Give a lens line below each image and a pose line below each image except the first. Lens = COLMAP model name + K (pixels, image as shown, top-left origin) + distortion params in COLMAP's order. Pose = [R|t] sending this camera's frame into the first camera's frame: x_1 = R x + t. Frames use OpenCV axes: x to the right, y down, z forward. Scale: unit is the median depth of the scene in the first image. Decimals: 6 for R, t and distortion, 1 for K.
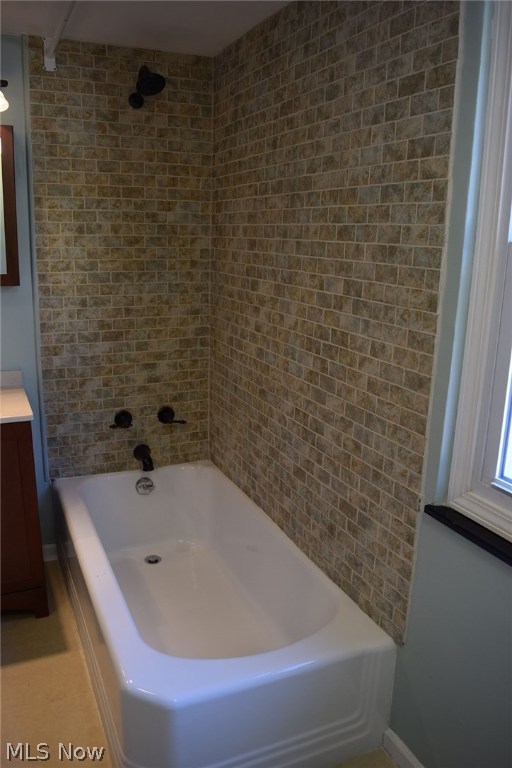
lens RADIAL K [[602.8, 0, 255.7], [0, 602.8, 382.7], [0, 0, 1]] dist [-0.079386, 0.011161]
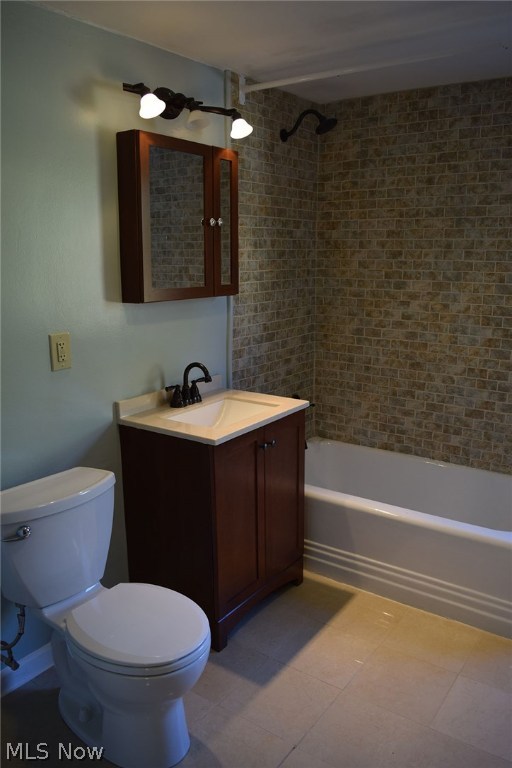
lens RADIAL K [[602.8, 0, 258.1], [0, 602.8, 383.7], [0, 0, 1]] dist [-0.079386, 0.011161]
pose [[0.864523, -0.130987, 0.485224, -0.878874], [0.141560, 0.989816, 0.014986, -0.010690], [-0.482246, 0.055733, 0.874261, 0.011629]]
